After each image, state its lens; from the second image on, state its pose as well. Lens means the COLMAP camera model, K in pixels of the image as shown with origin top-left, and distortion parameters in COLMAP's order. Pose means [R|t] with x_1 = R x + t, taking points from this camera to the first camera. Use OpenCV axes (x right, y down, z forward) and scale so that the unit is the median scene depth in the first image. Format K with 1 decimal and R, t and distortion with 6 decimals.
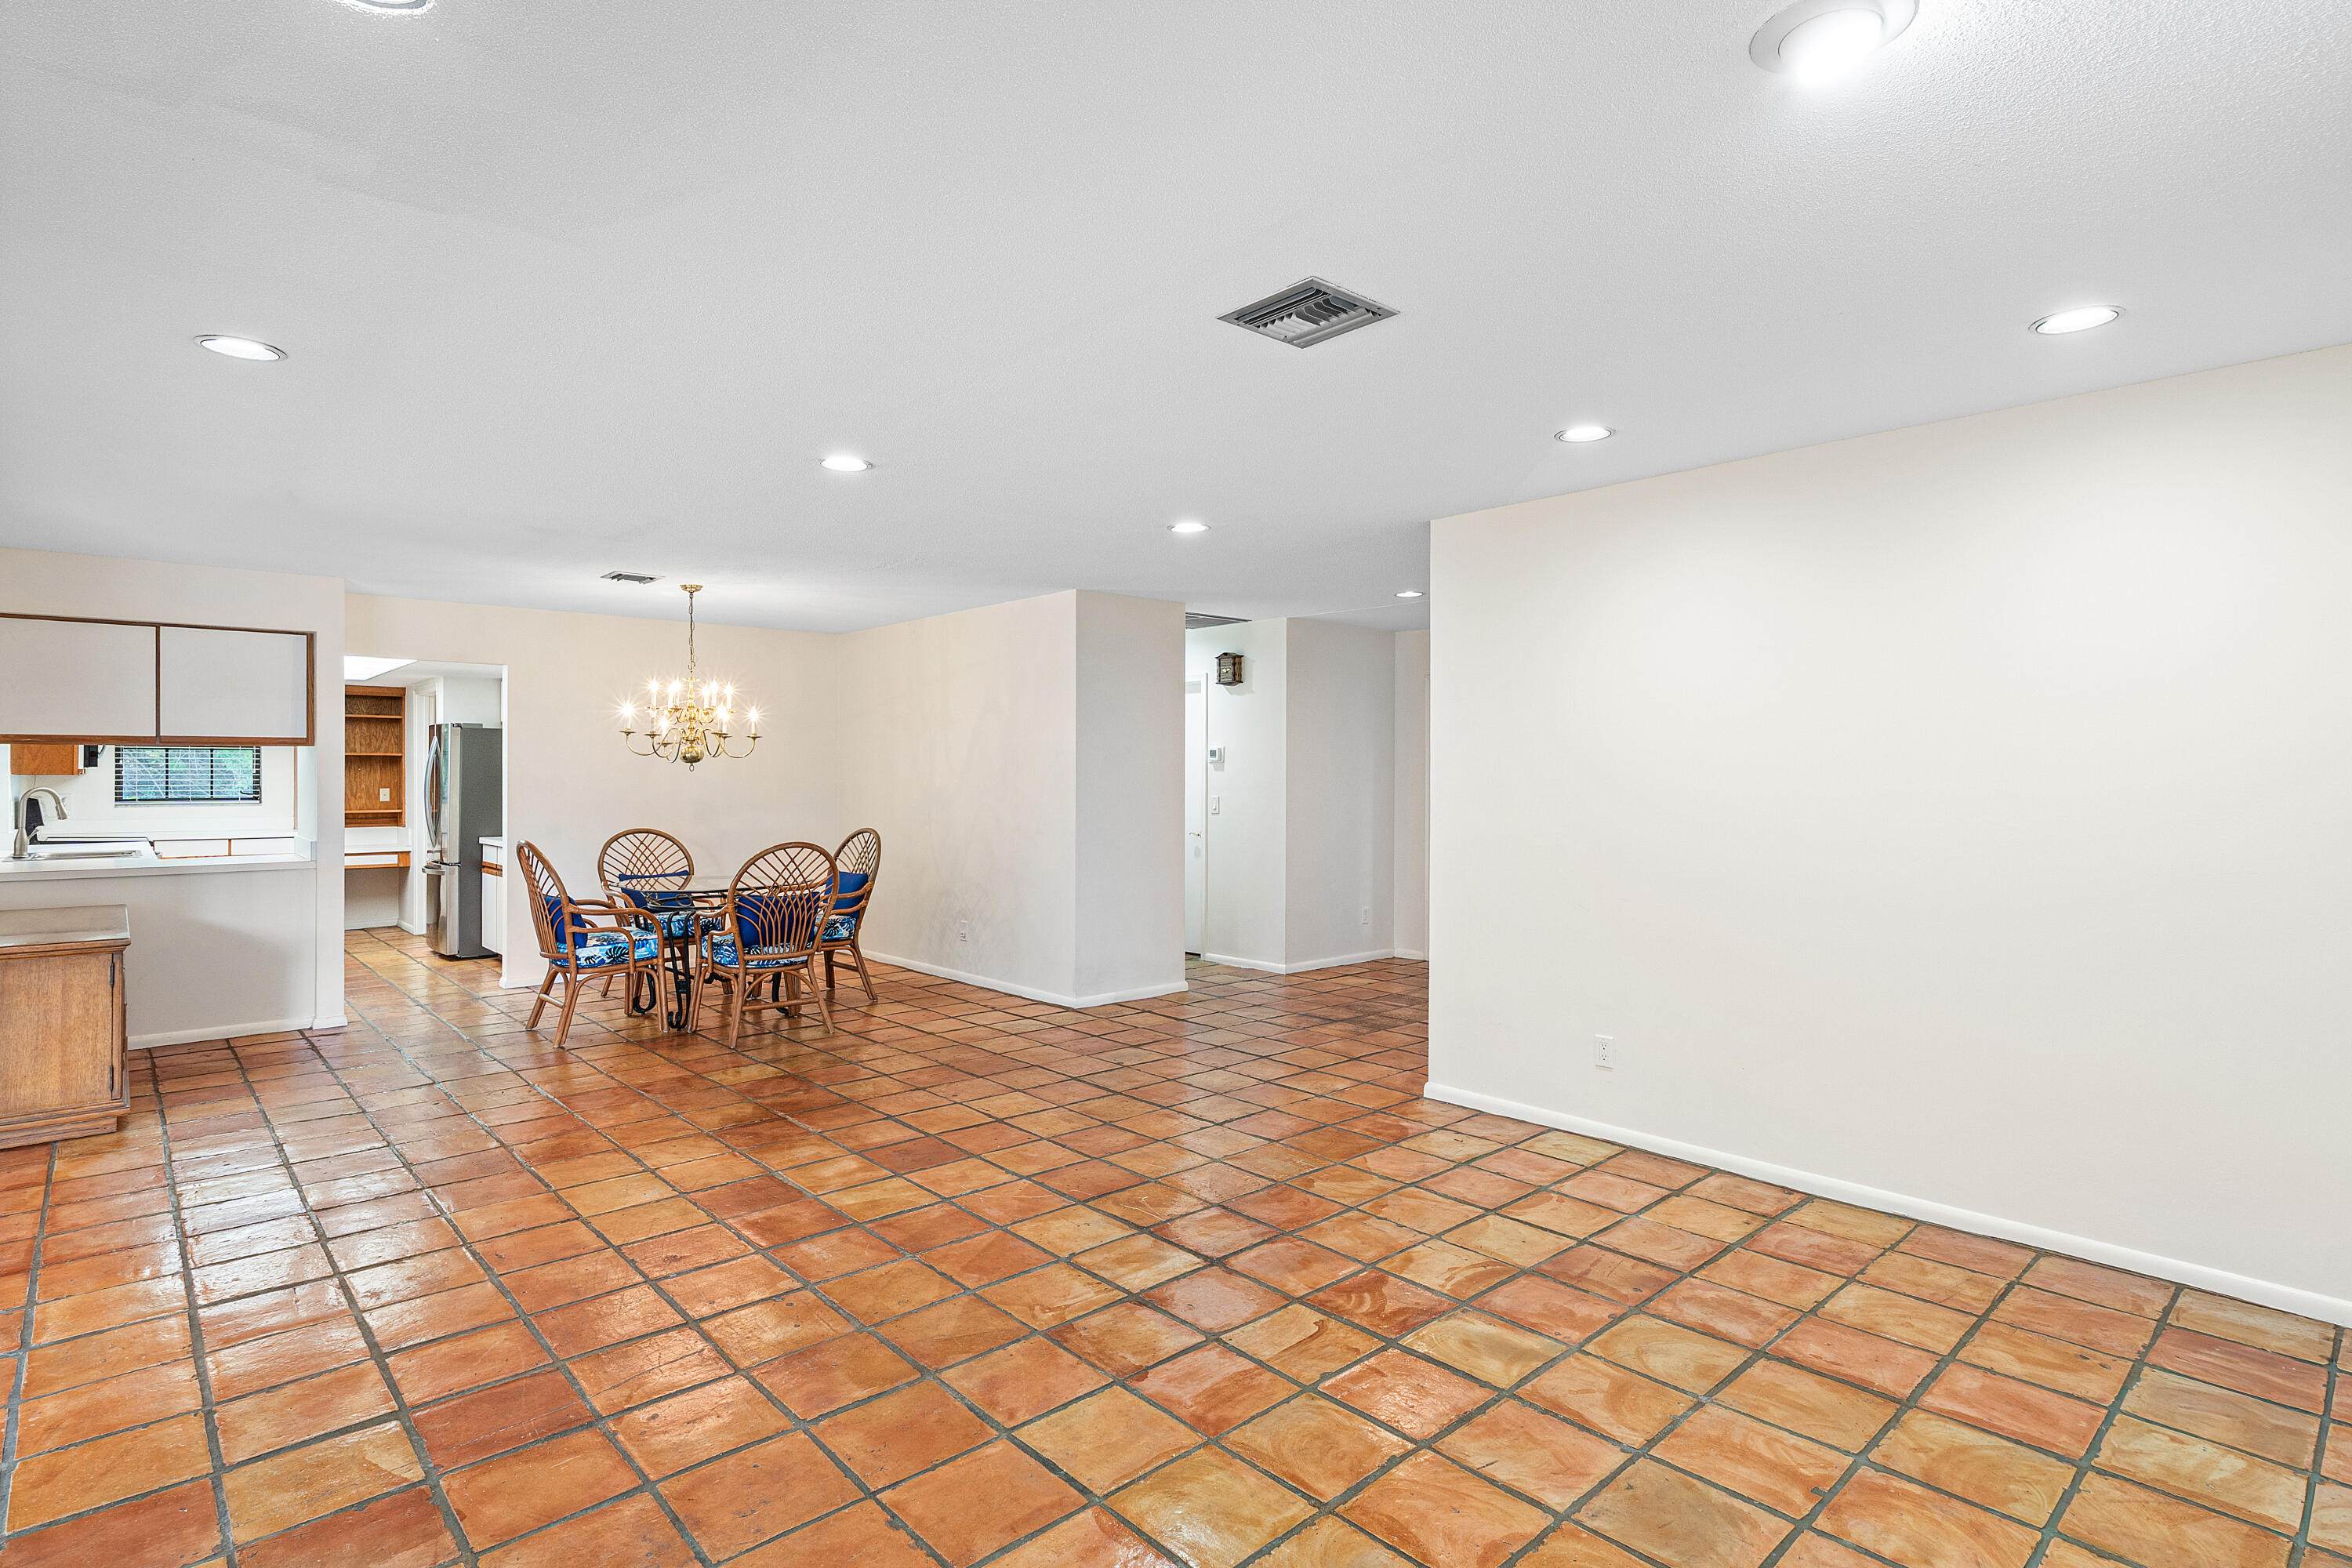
lens RADIAL K [[1161.2, 0, 1193.8], [0, 1161.2, 774.9], [0, 0, 1]] dist [0.001023, 0.000881]
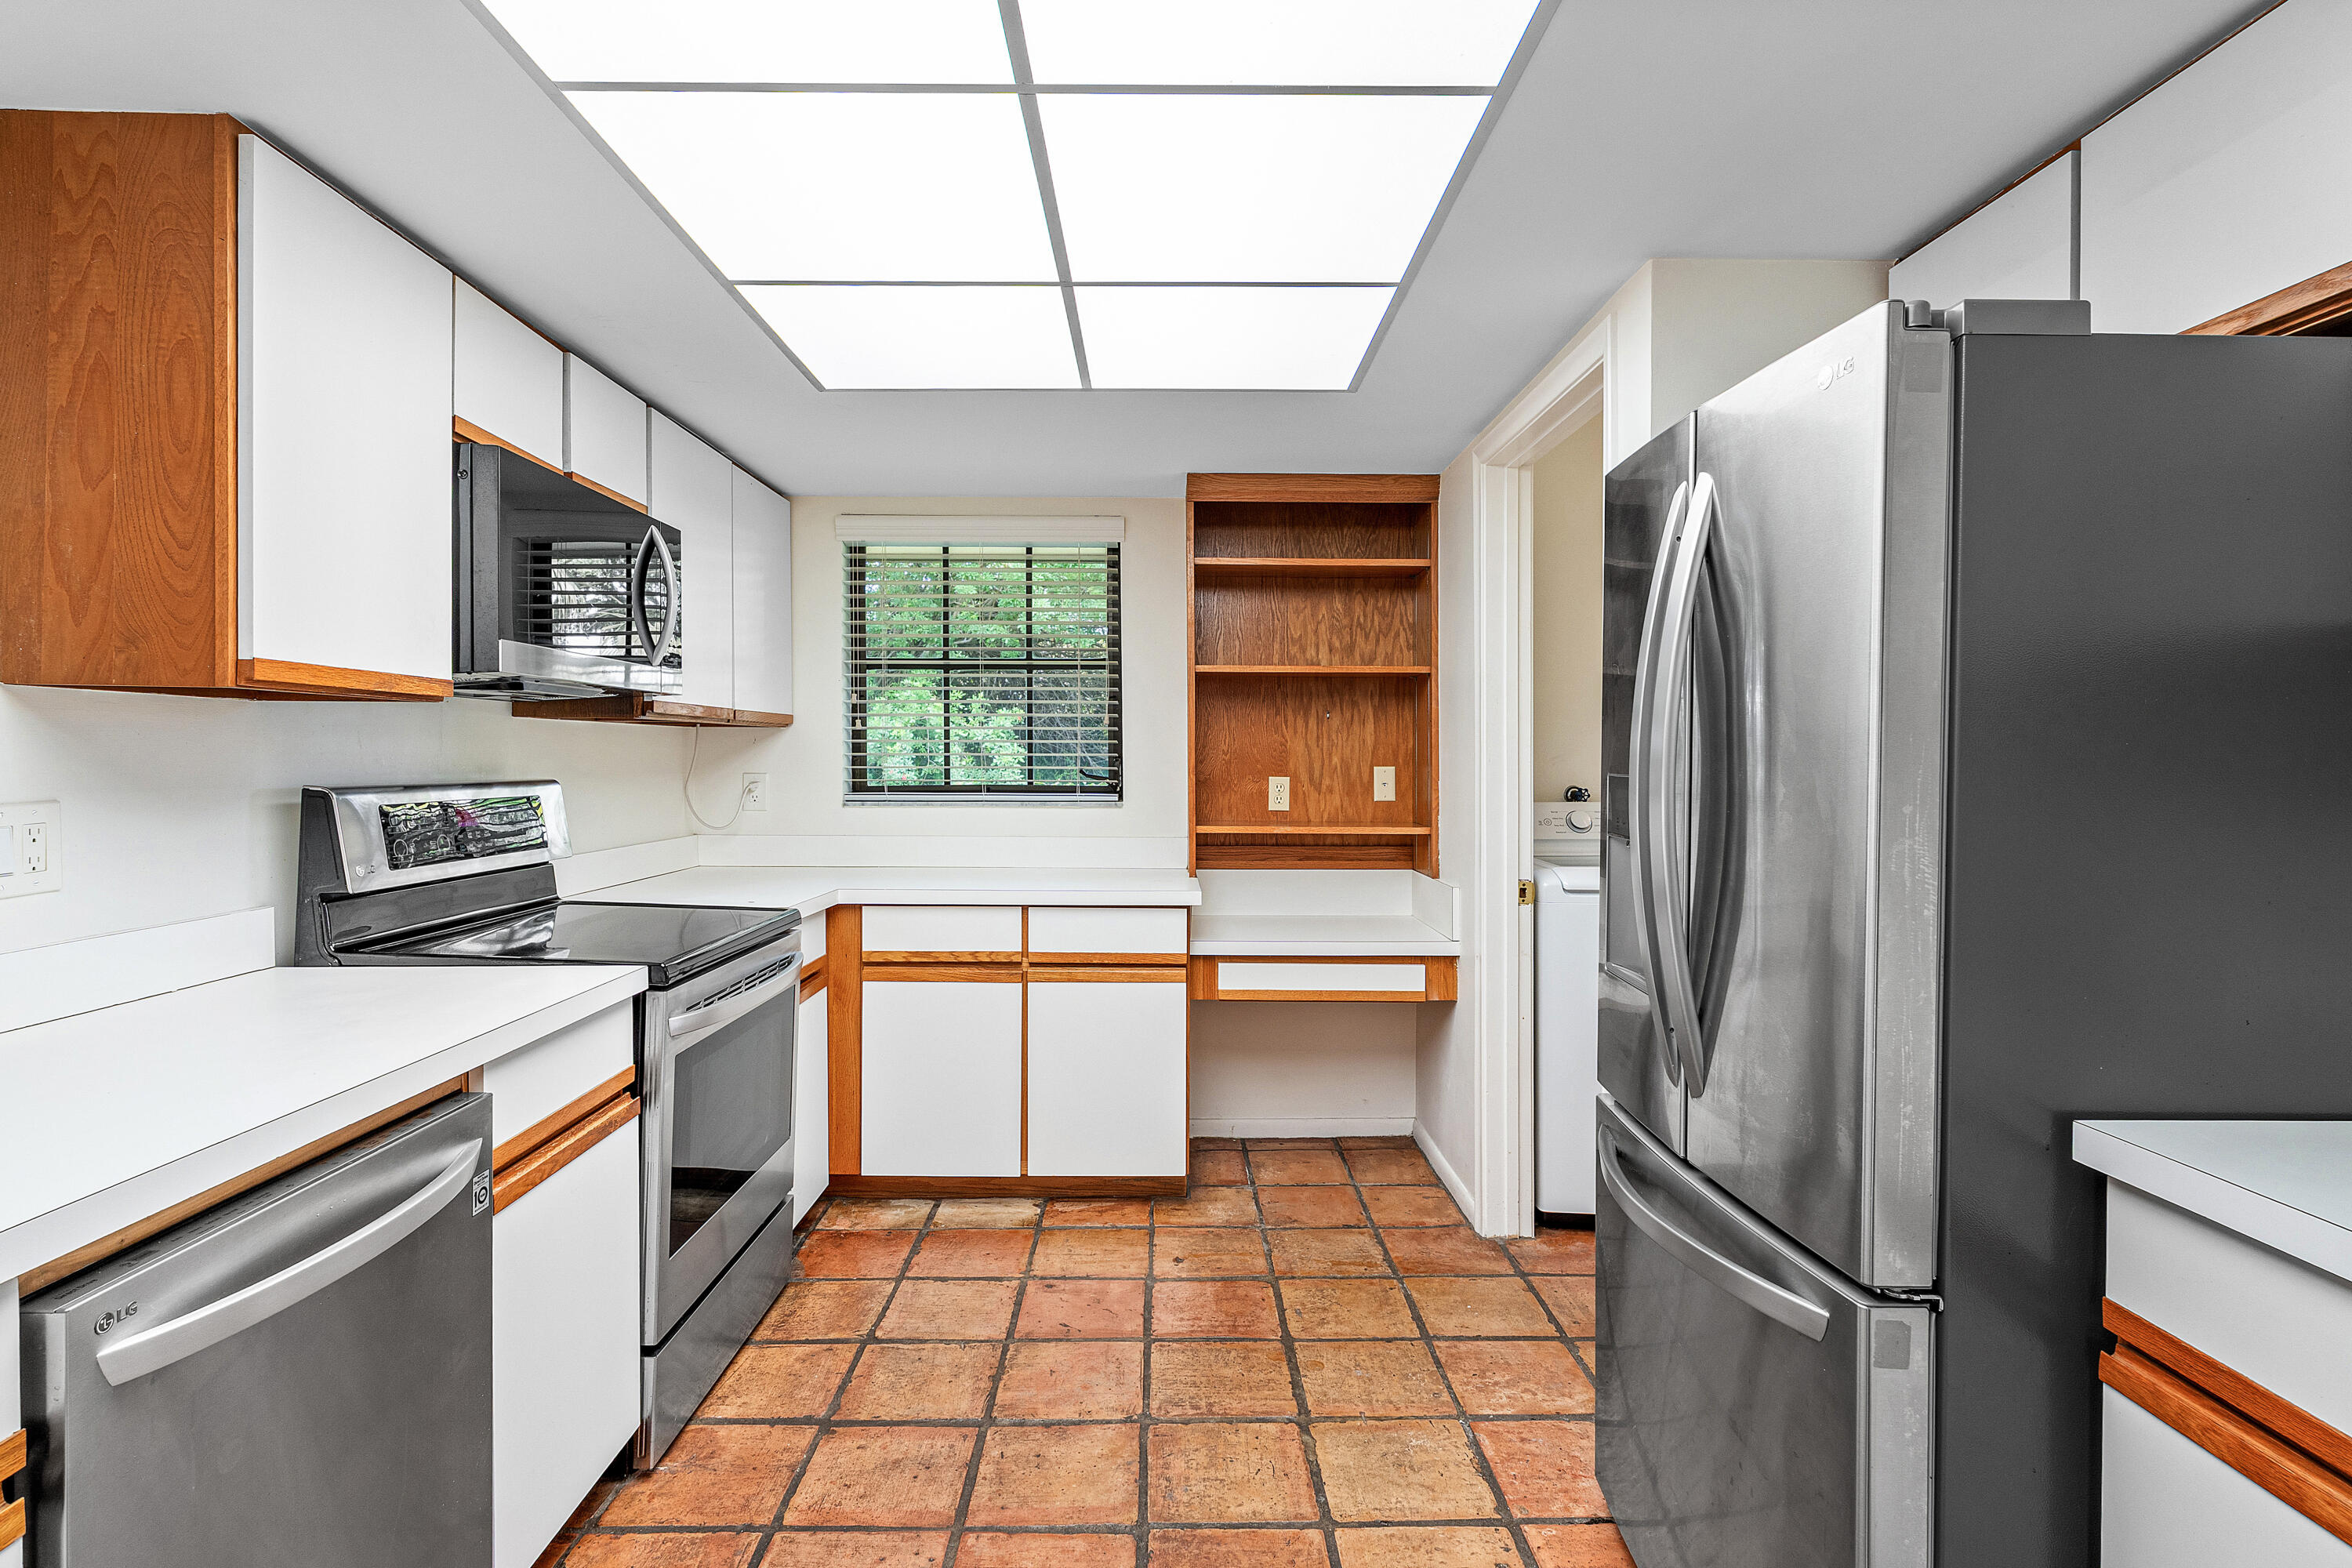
lens RADIAL K [[1161.2, 0, 1170.6], [0, 1161.2, 771.8], [0, 0, 1]] dist [0.001023, 0.000881]
pose [[0.737191, 0.008523, -0.675631, -1.433755], [0.000645, 0.999911, 0.013317, 0.024867], [0.675684, -0.010253, 0.737120, 1.968928]]
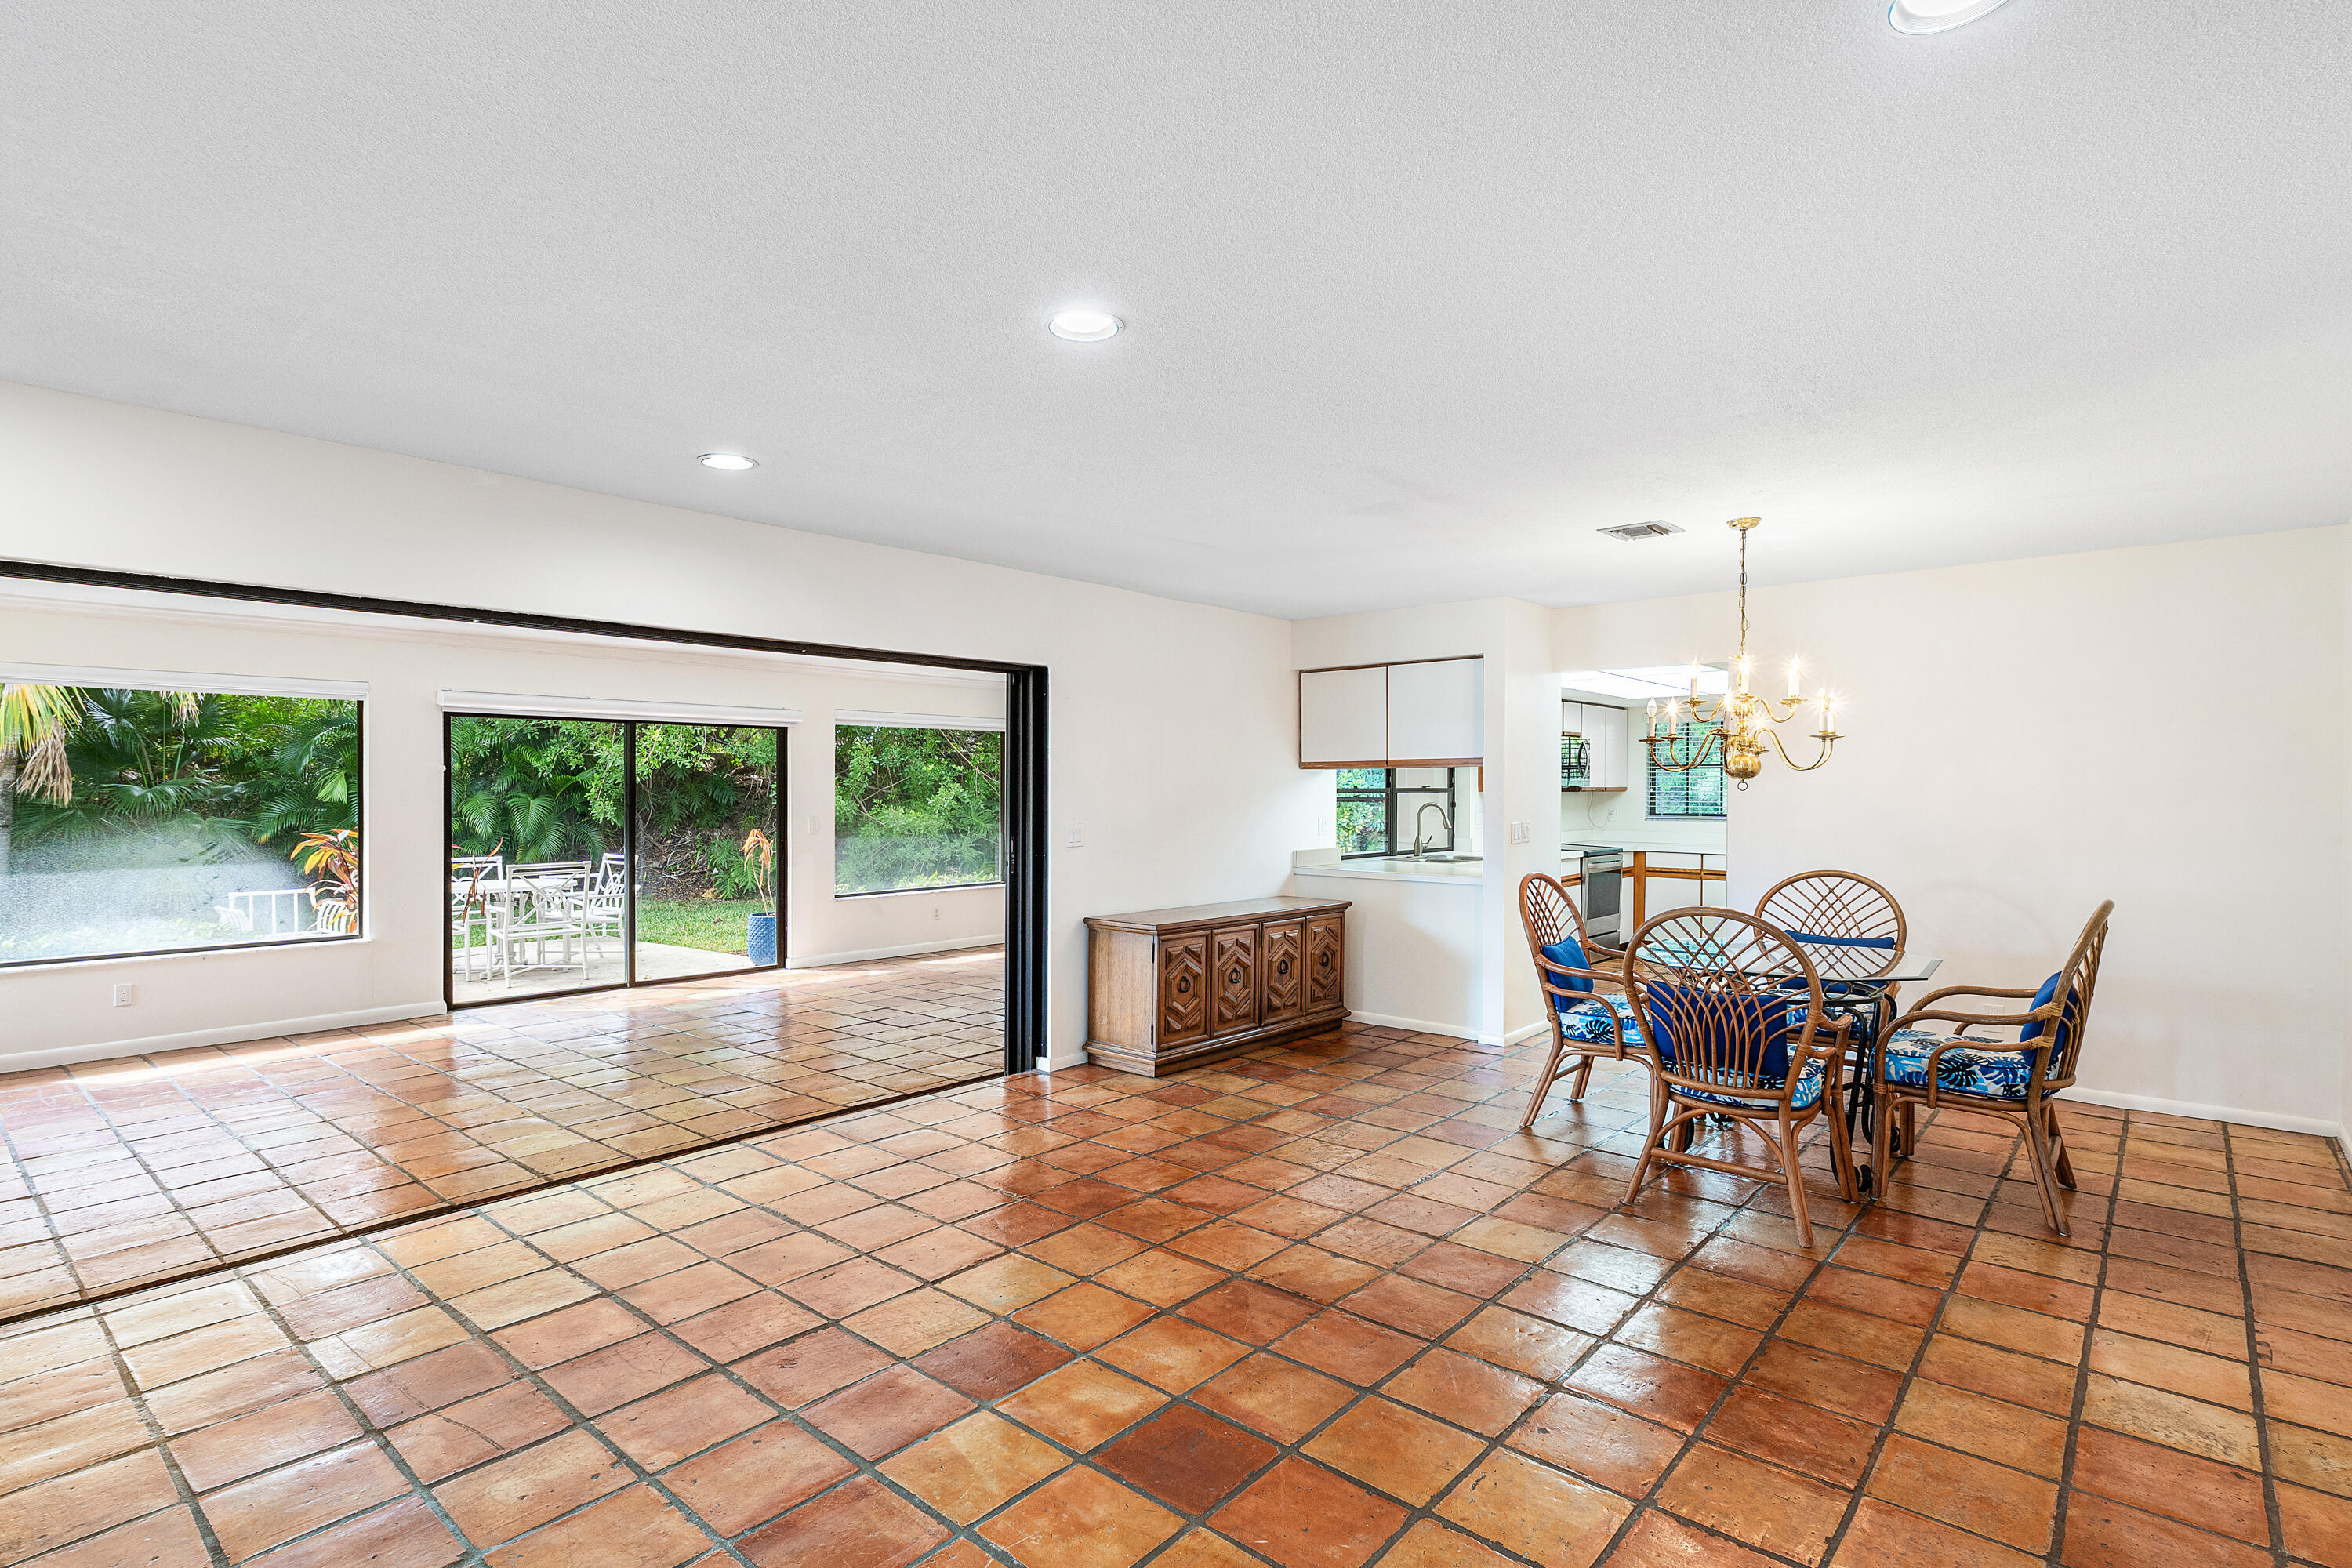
lens RADIAL K [[1161.2, 0, 1165.9], [0, 1161.2, 781.9], [0, 0, 1]] dist [0.001023, 0.000881]
pose [[0.095401, -0.006639, -0.995417, 0.394537], [-0.000397, 0.999977, -0.006708, -0.006169], [0.995439, 0.001036, 0.095397, 1.084029]]
